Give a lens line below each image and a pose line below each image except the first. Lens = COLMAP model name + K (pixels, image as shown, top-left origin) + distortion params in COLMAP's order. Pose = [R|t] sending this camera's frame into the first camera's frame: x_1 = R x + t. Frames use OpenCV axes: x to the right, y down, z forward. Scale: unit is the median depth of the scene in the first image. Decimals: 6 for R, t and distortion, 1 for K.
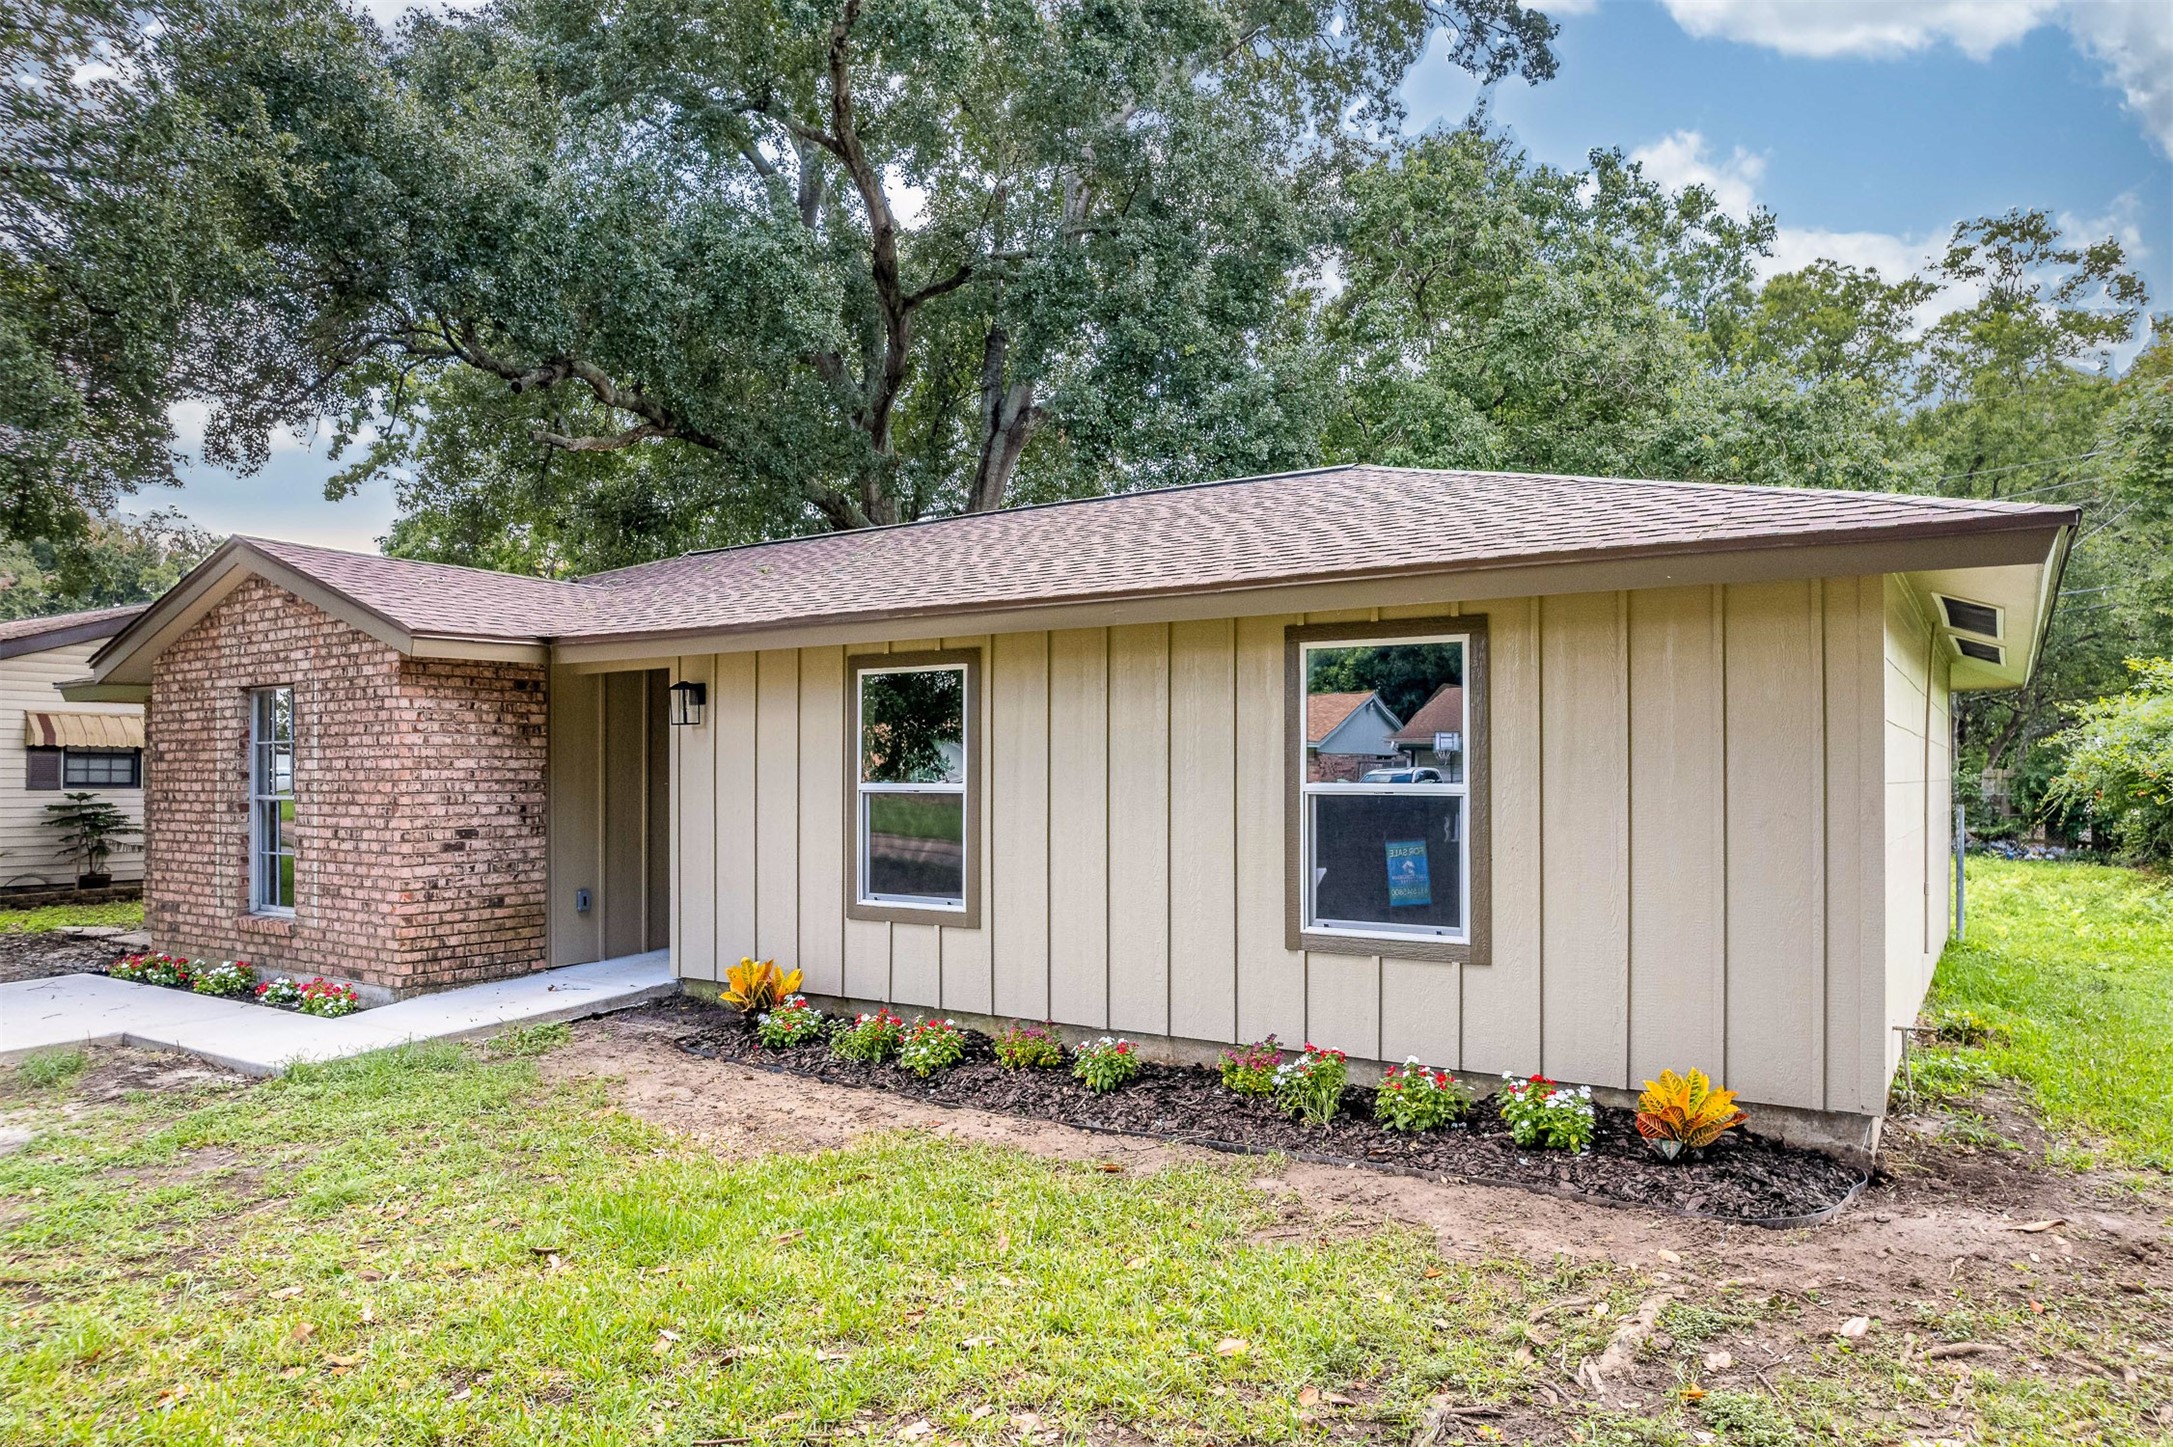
lens RADIAL K [[1383.0, 0, 1093.0], [0, 1383.0, 729.3], [0, 0, 1]] dist [-0.094040, 0.090035]
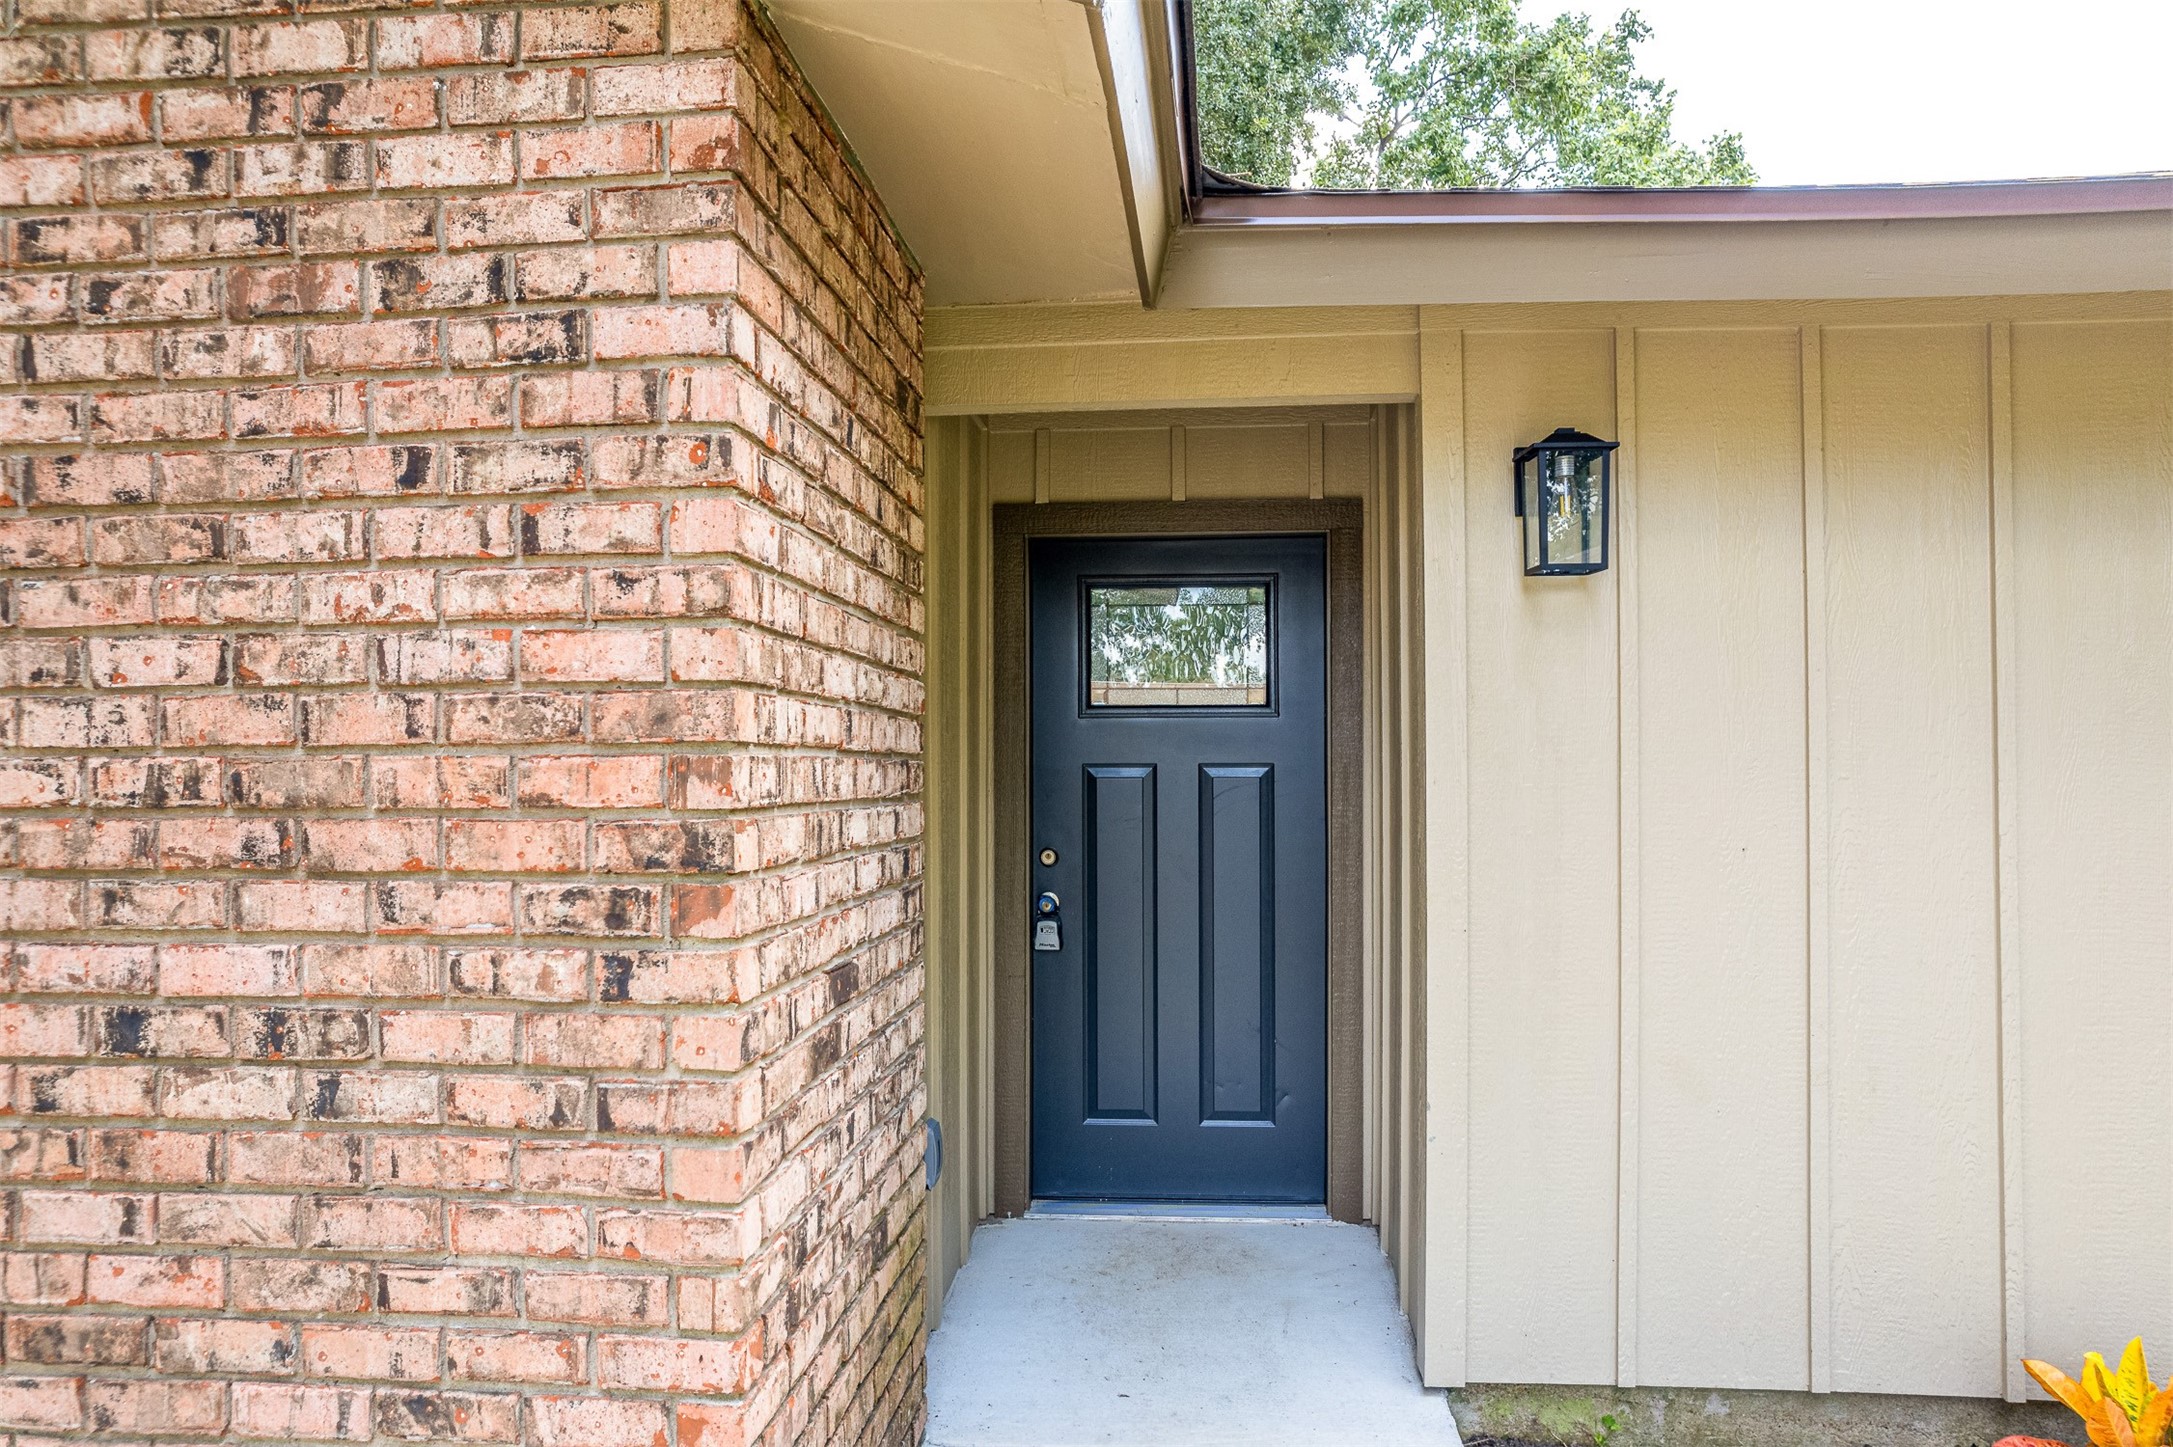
lens RADIAL K [[1383.0, 0, 1093.0], [0, 1383.0, 729.3], [0, 0, 1]] dist [-0.094040, 0.090035]
pose [[0.882204, 0.011686, 0.470723, -0.541211], [-0.011030, 0.999931, -0.004151, 0.035238], [-0.470738, -0.001530, 0.882271, 0.790258]]
